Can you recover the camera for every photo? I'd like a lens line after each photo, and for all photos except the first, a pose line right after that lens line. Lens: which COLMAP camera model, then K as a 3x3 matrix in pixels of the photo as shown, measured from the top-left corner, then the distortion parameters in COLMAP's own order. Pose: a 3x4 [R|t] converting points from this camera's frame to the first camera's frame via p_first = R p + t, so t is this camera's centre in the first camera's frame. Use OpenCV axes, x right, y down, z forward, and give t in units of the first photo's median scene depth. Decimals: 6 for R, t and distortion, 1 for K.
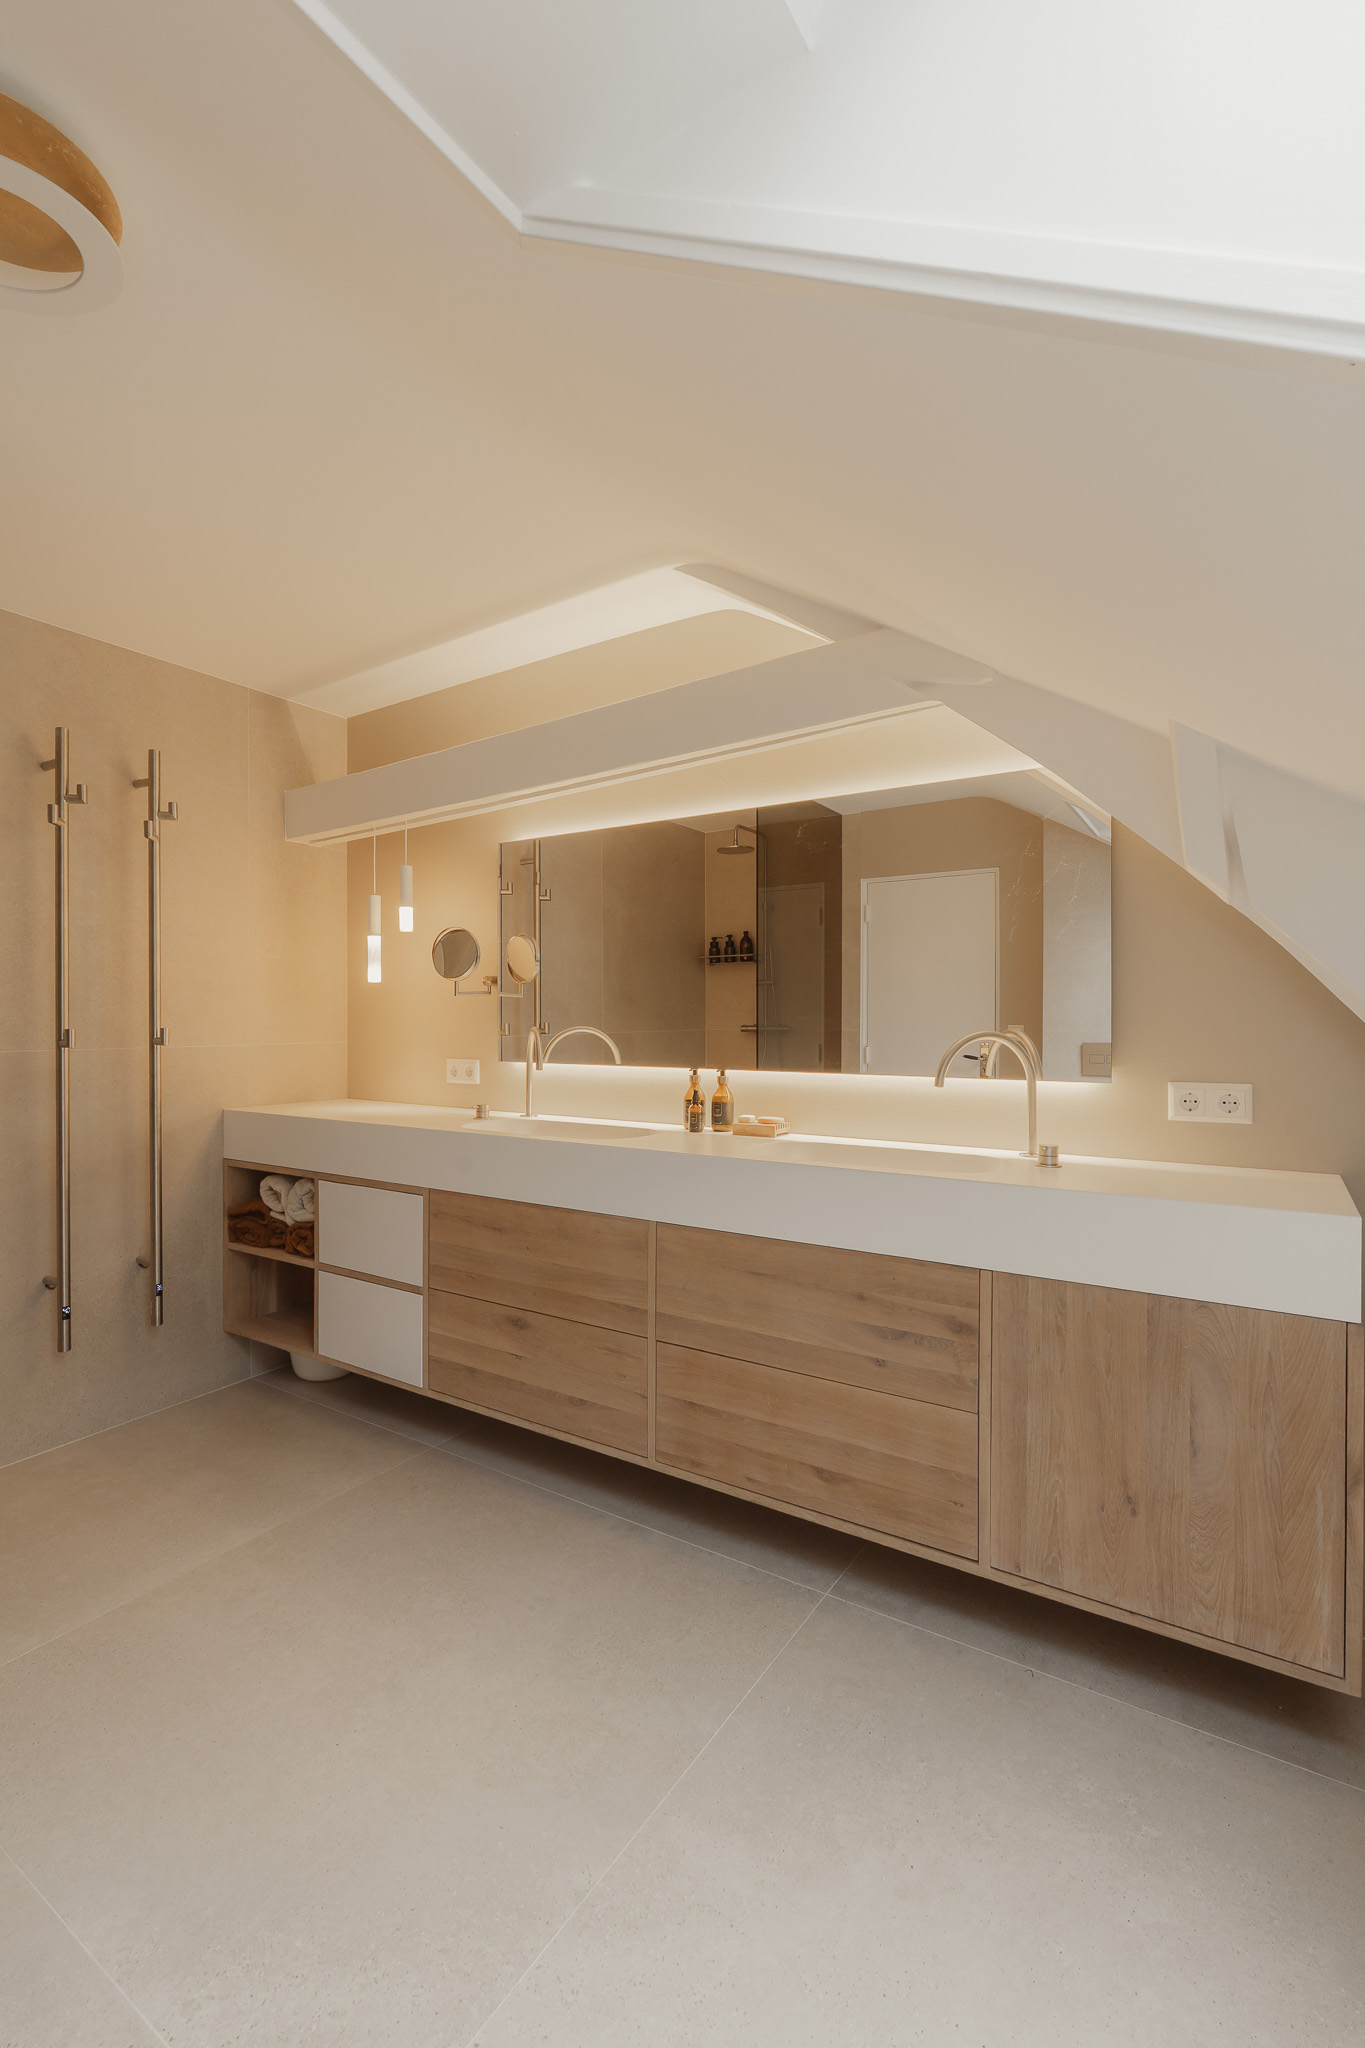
lens RADIAL K [[912.3, 0, 682.5], [0, 912.3, 1024.0], [0, 0, 1]] dist [-0.014029, -0.000093]
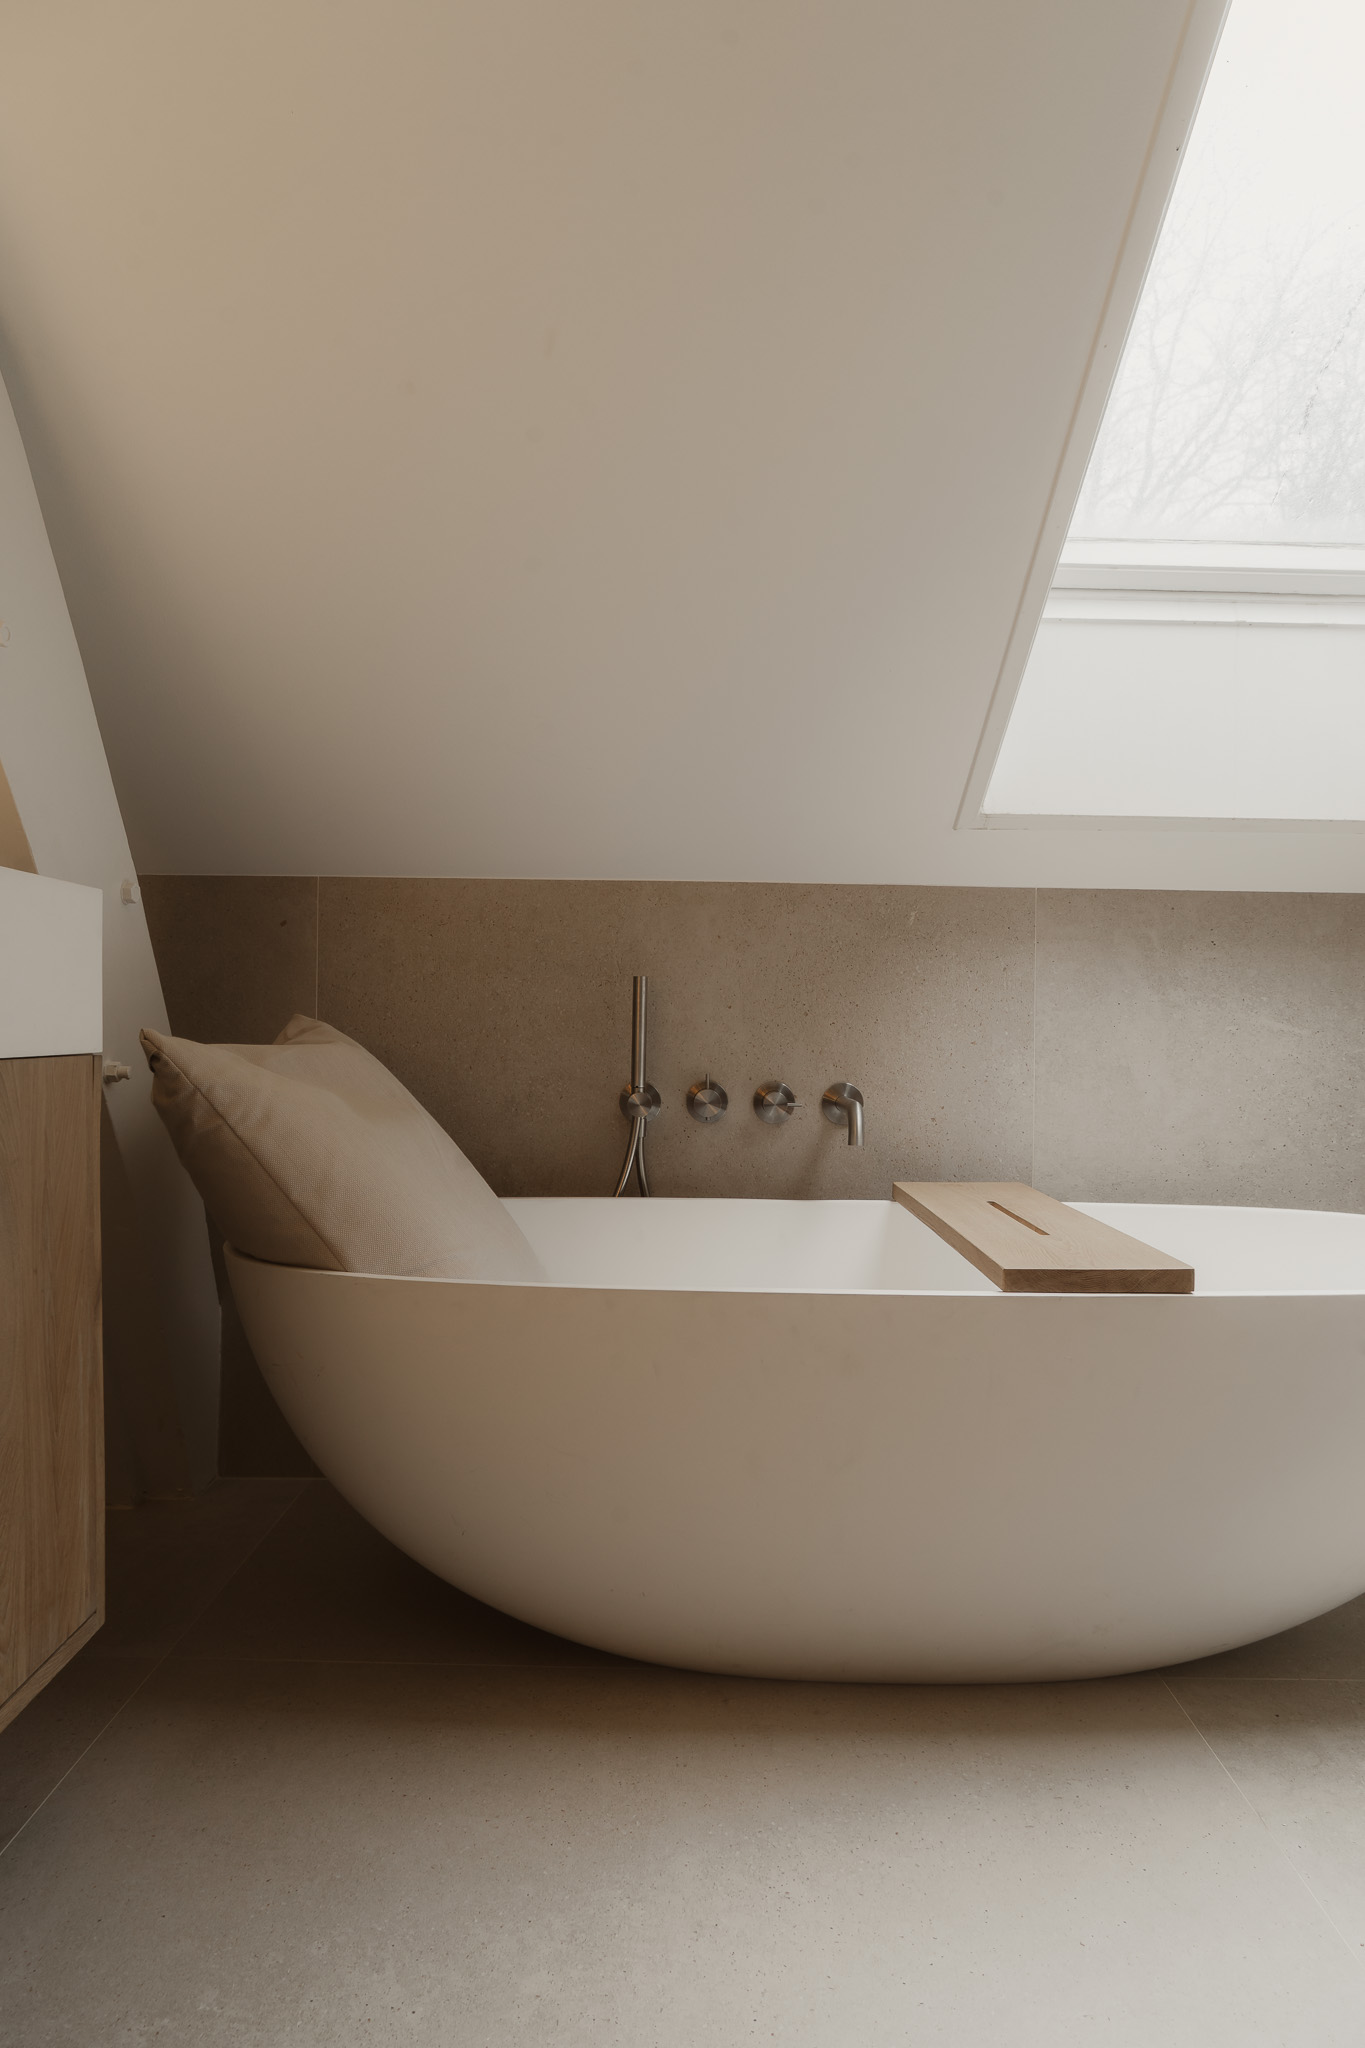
lens RADIAL K [[1353.4, 0, 682.5], [0, 1353.4, 1024.0], [0, 0, 1]] dist [-0.029356, 0.020685]
pose [[-0.545638, -0.007096, 0.837991, -0.147455], [-0.006505, 0.999970, 0.004232, 0.152023], [-0.837996, -0.003142, -0.545667, 0.591988]]
